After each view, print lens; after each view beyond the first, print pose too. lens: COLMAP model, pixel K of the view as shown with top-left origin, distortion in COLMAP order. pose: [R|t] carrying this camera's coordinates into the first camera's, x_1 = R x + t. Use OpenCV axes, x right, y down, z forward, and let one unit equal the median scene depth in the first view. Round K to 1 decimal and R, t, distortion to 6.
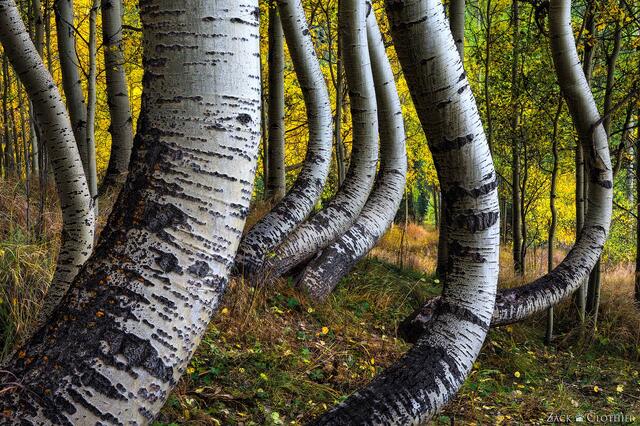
lens RADIAL K [[1139.0, 0, 320.0], [0, 1139.0, 213.0], [0, 0, 1]] dist [0.023248, 0.141049]
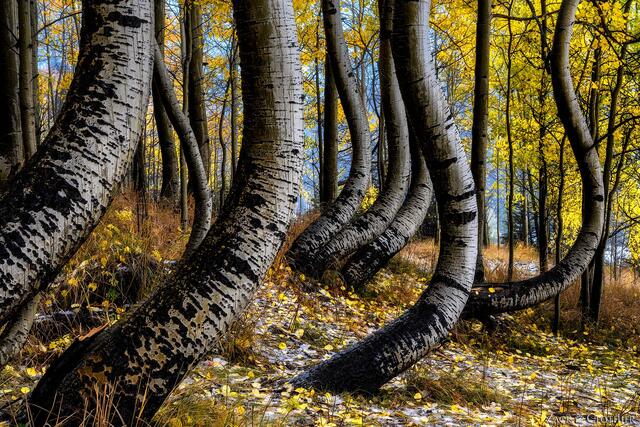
lens RADIAL K [[1139.0, 0, 320.0], [0, 1139.0, 213.5], [0, 0, 1]] dist [0.023248, 0.141049]
pose [[0.998528, 0.009680, -0.053371, 0.038535], [-0.010452, 0.999845, -0.014198, 0.024372], [0.053225, 0.014734, 0.998474, -0.449979]]
